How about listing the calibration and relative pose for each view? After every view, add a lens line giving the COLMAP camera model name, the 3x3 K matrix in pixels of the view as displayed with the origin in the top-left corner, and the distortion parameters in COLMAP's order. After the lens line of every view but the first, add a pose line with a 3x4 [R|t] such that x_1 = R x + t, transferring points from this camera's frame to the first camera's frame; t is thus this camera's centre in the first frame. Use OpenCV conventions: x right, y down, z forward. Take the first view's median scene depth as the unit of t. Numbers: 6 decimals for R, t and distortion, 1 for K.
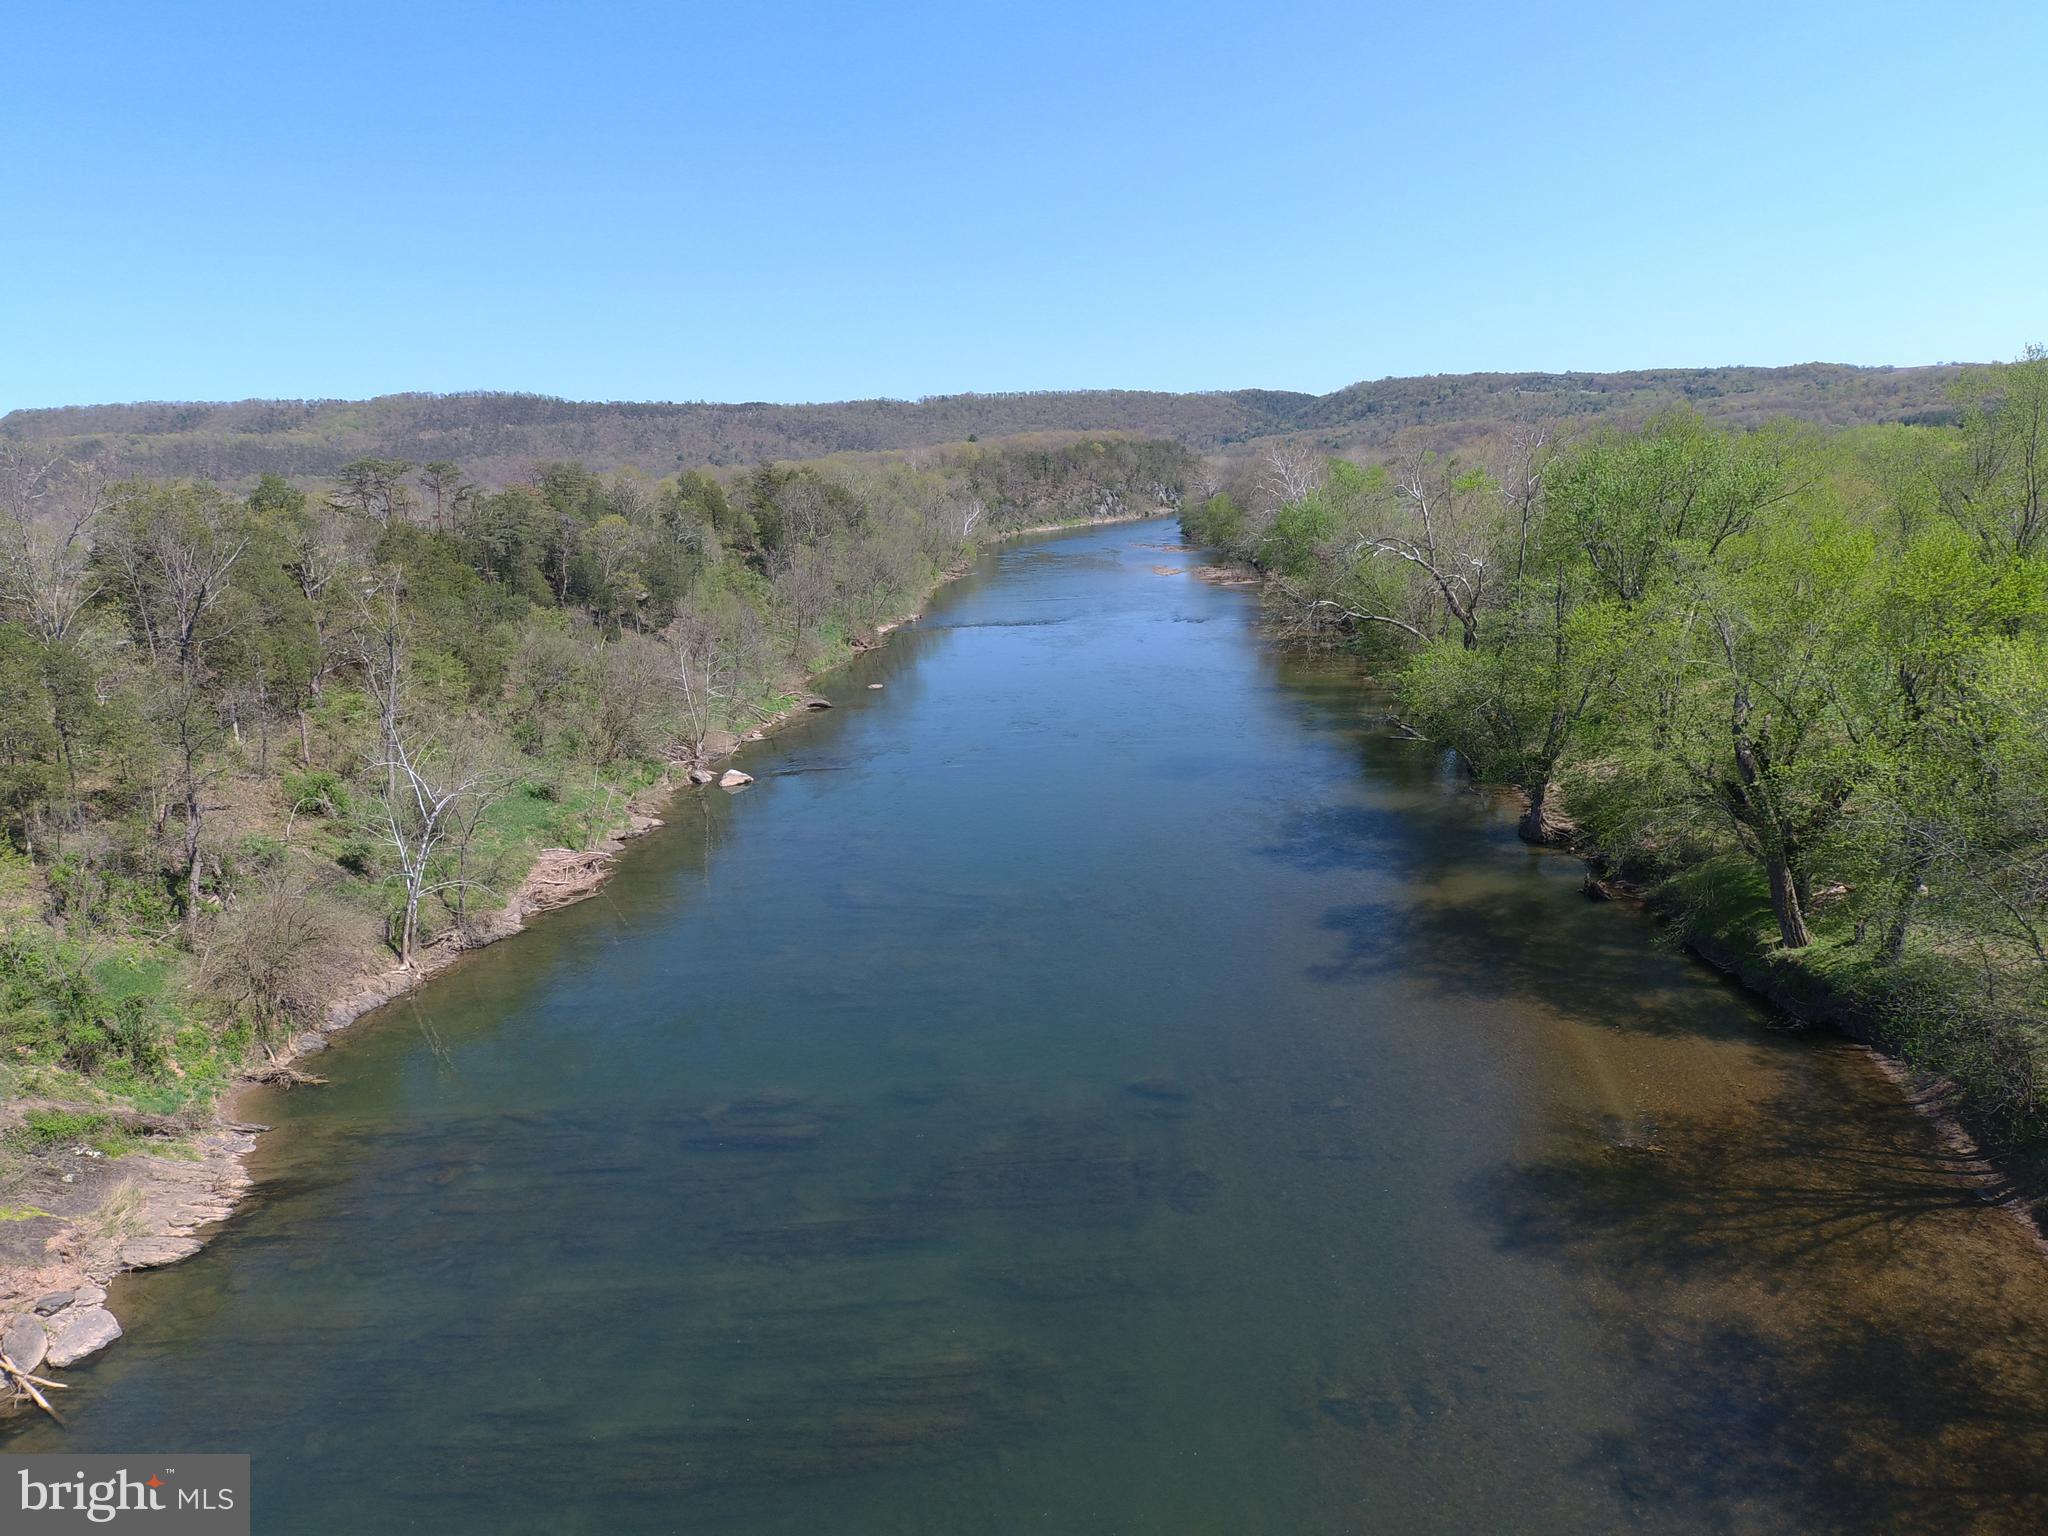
lens RADIAL K [[1223.2, 0, 1018.6], [0, 1223.2, 776.6], [0, 0, 1]] dist [0.087011, -0.115255]
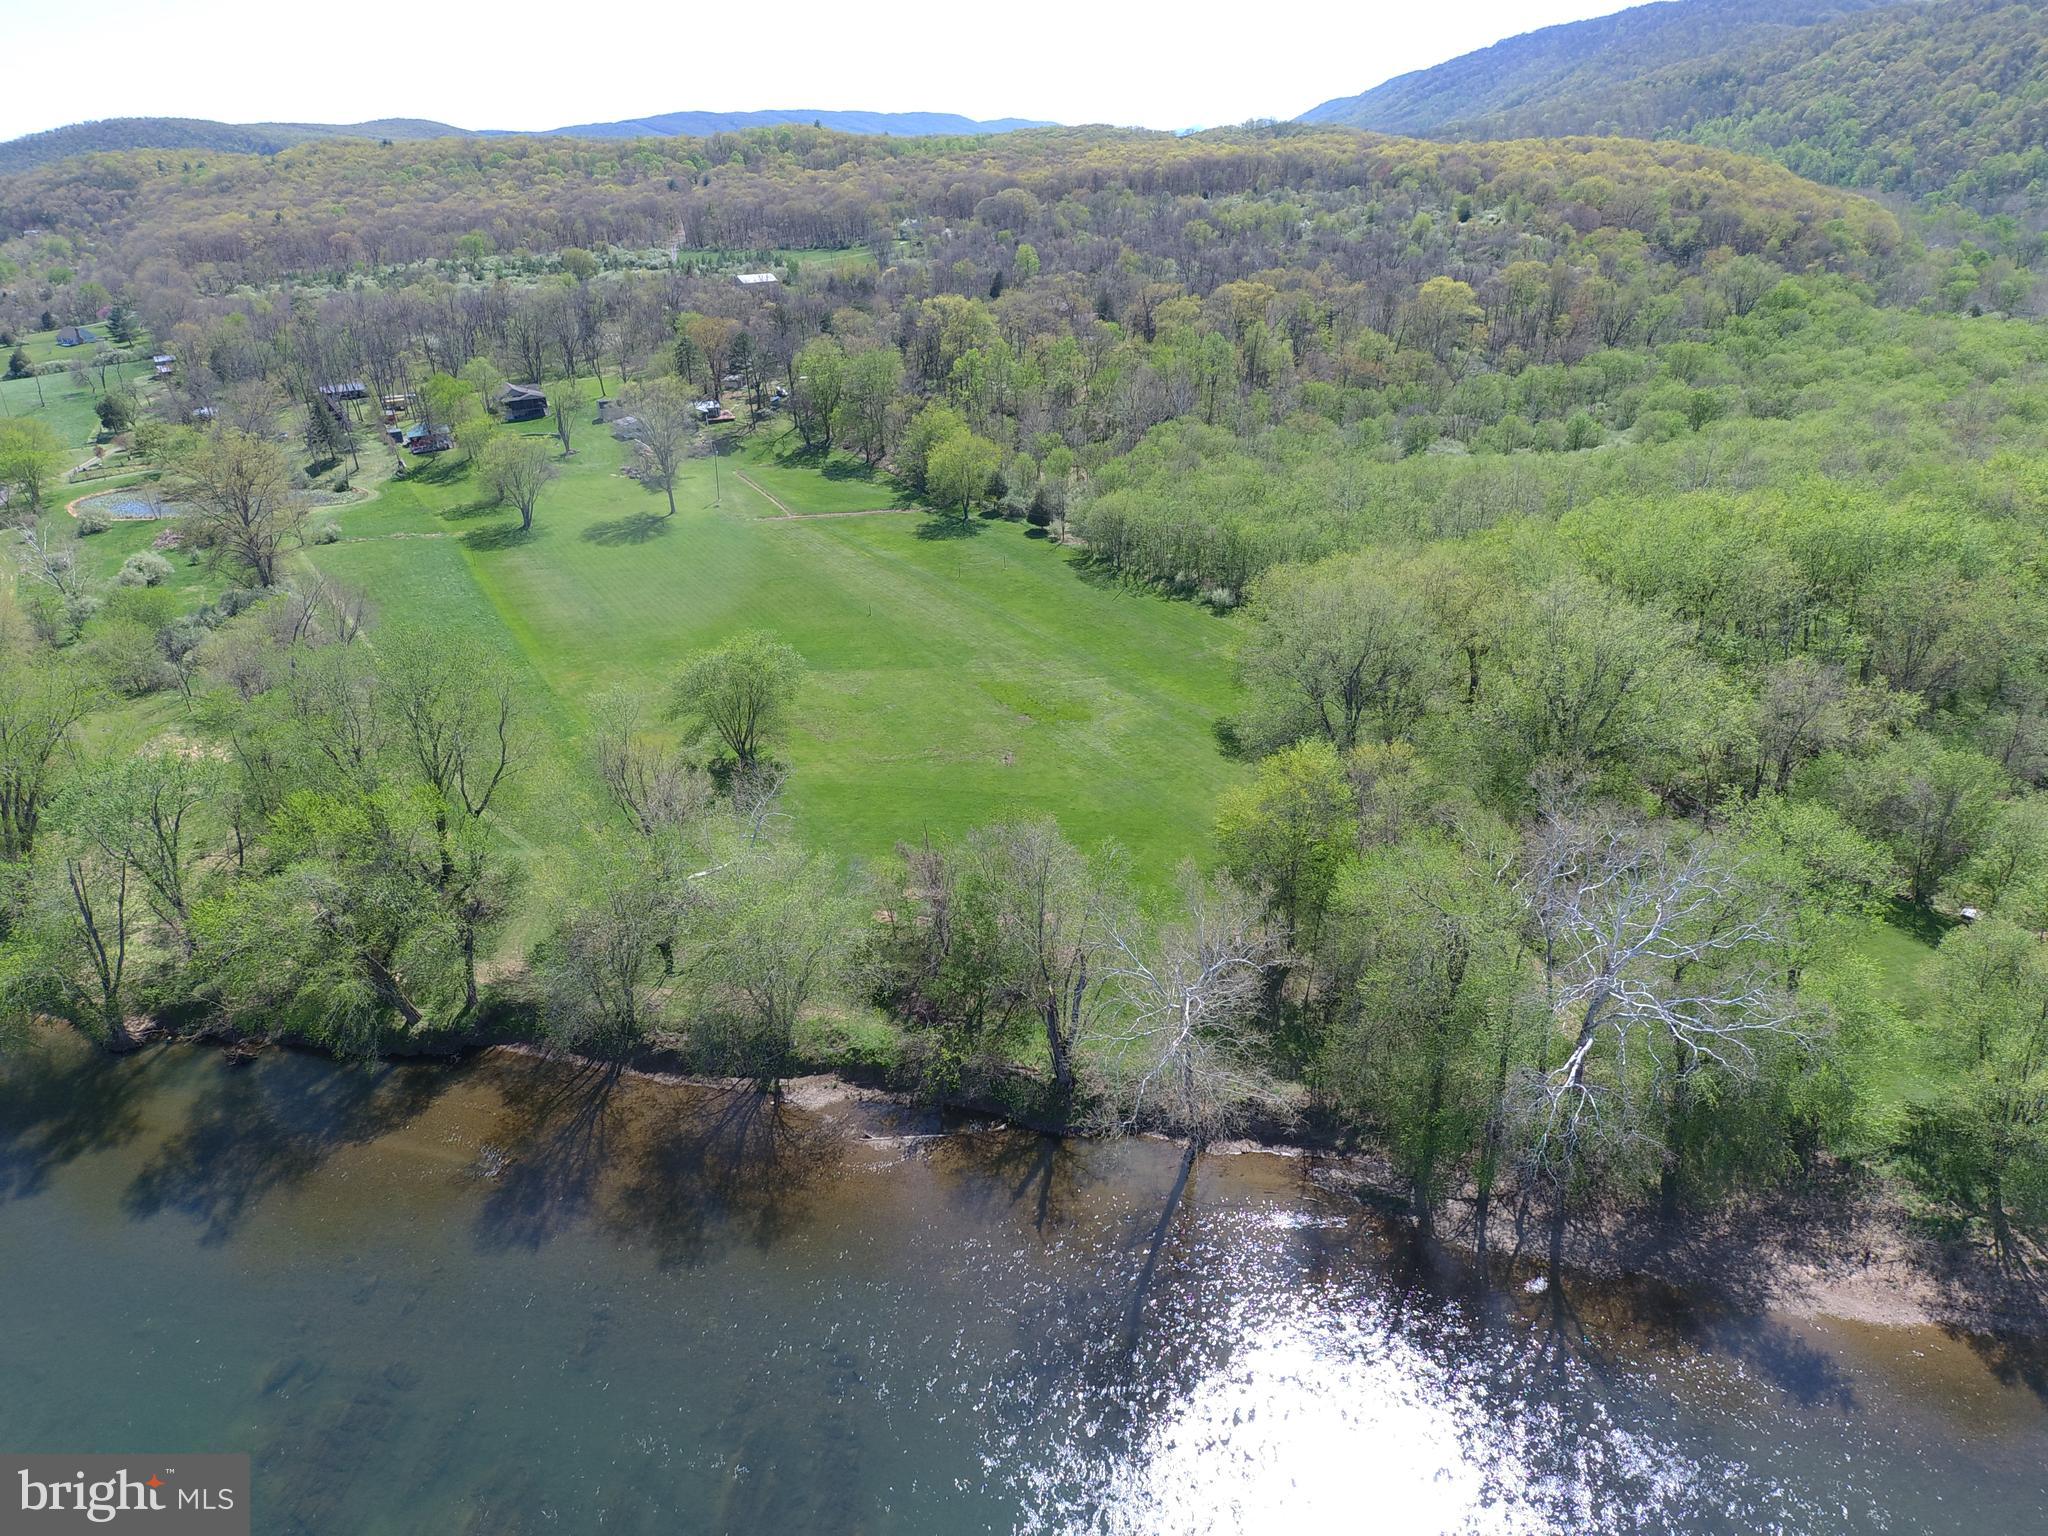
lens RADIAL K [[1223.2, 0, 1018.6], [0, 1223.2, 776.6], [0, 0, 1]] dist [0.087011, -0.115255]
pose [[0.081211, -0.415495, 0.905963, -0.735777], [0.264991, 0.885252, 0.382242, -0.601992], [-0.960825, 0.209030, 0.181994, -0.198993]]
